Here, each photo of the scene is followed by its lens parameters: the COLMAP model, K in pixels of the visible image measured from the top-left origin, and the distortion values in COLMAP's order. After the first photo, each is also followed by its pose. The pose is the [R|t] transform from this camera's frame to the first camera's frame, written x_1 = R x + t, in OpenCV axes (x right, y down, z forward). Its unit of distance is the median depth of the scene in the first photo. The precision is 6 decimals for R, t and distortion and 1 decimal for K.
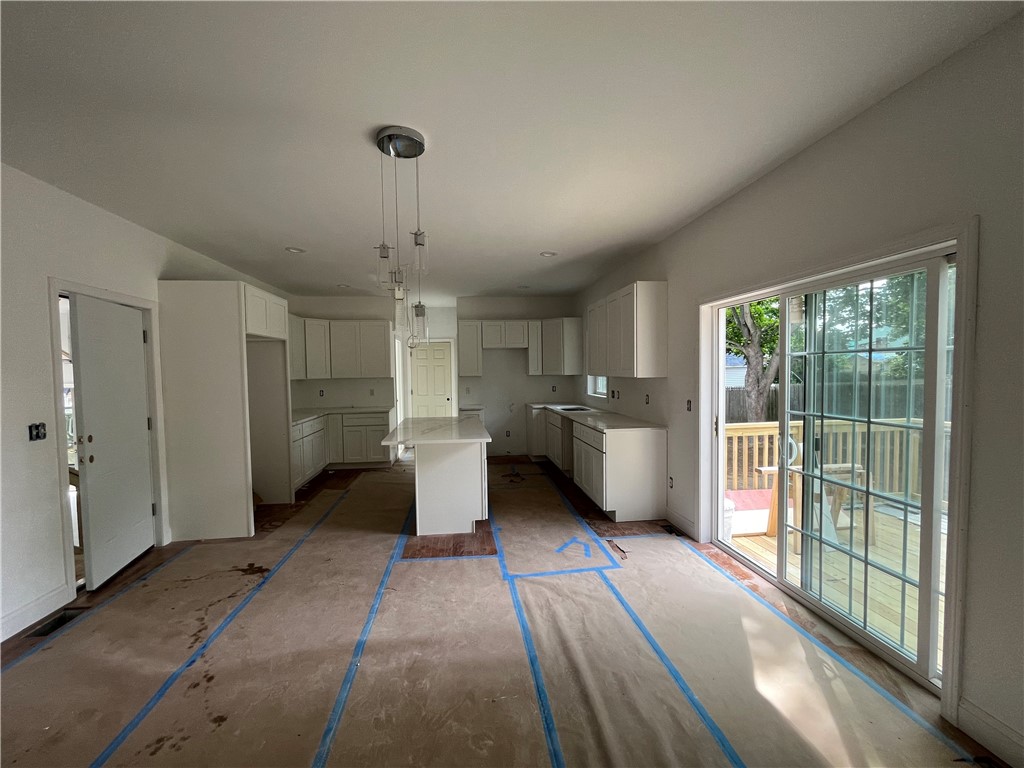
lens RADIAL K [[416.2, 0, 509.6], [0, 416.2, 386.5], [0, 0, 1]] dist [0.000257, -0.001174]
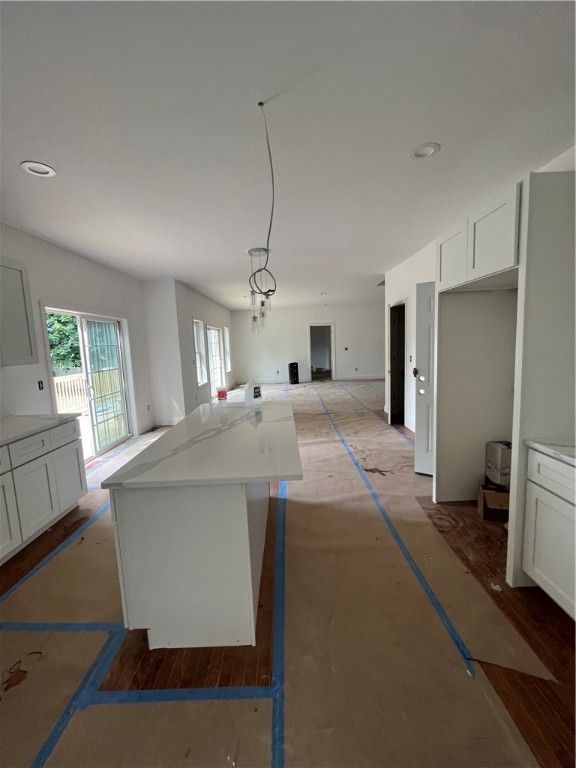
lens RADIAL K [[312.2, 0, 287.0], [0, 312.2, 379.6], [0, 0, 1]] dist [0.000257, -0.001174]
pose [[-0.989943, 0.046166, 0.133722, -0.463815], [0.066883, 0.985672, 0.154843, -0.072936], [-0.124658, 0.162230, -0.978847, 2.059381]]
